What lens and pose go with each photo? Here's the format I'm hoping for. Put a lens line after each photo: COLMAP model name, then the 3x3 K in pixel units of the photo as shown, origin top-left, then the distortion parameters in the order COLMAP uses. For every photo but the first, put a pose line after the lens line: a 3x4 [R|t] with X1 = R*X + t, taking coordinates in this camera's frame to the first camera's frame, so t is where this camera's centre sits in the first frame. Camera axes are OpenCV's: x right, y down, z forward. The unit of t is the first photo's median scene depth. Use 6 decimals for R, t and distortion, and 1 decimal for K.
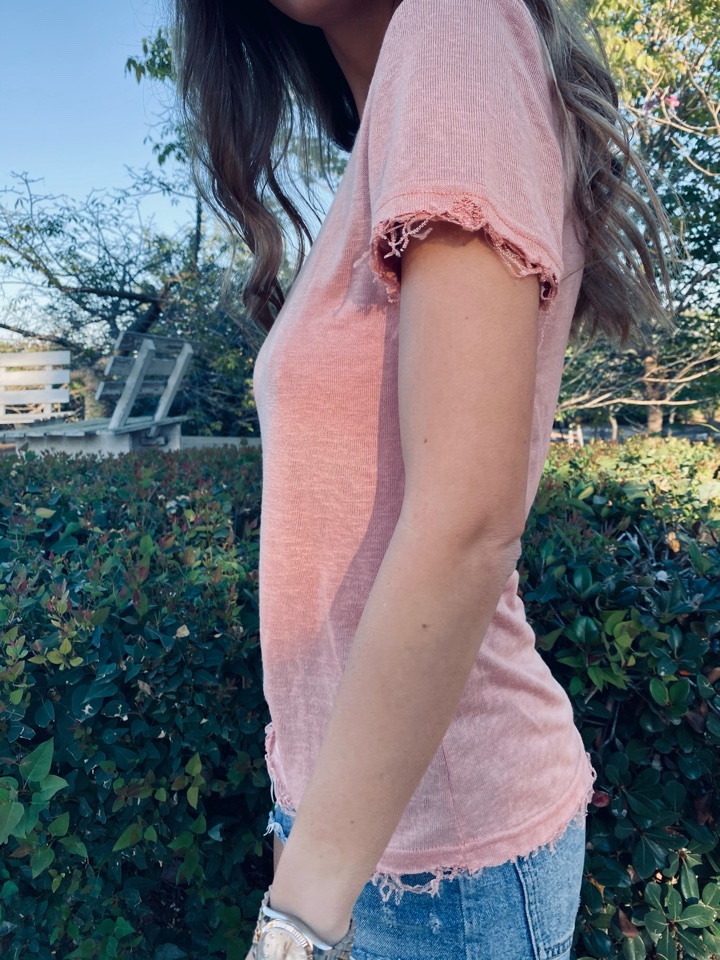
lens RADIAL K [[731.6, 0, 361.9], [0, 731.6, 472.2], [0, 0, 1]] dist [0.007133, -0.004311]
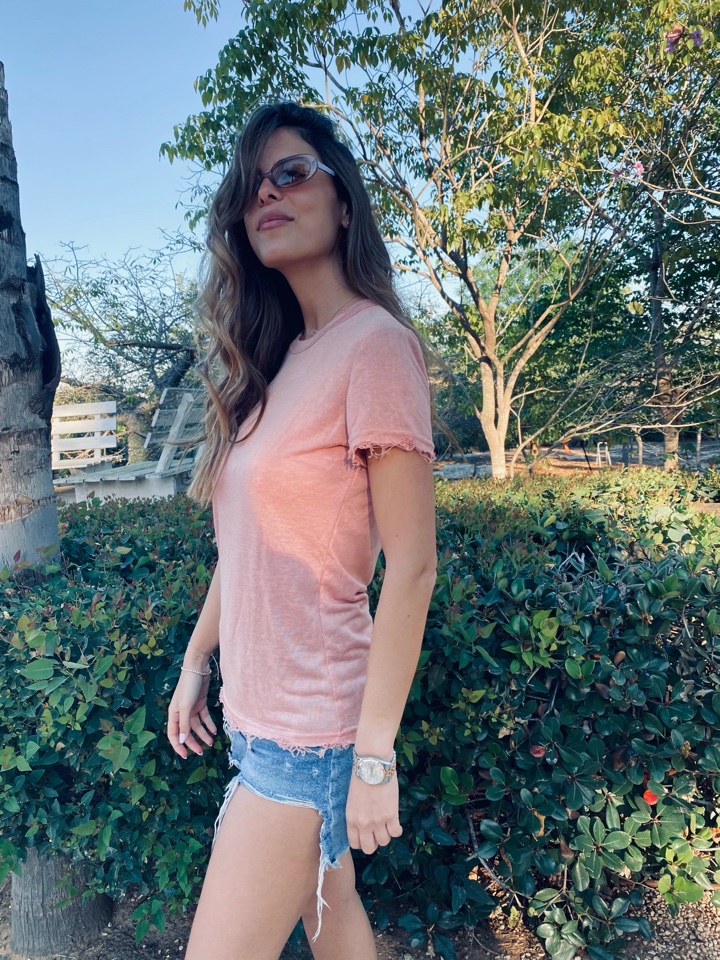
lens RADIAL K [[723.6, 0, 345.3], [0, 723.6, 476.5], [0, 0, 1]] dist [0.025436, -0.004187]
pose [[0.997295, -0.035665, -0.064275, 0.044311], [0.033760, 0.998965, -0.030485, -0.018167], [0.065296, 0.028232, 0.997466, -0.219951]]
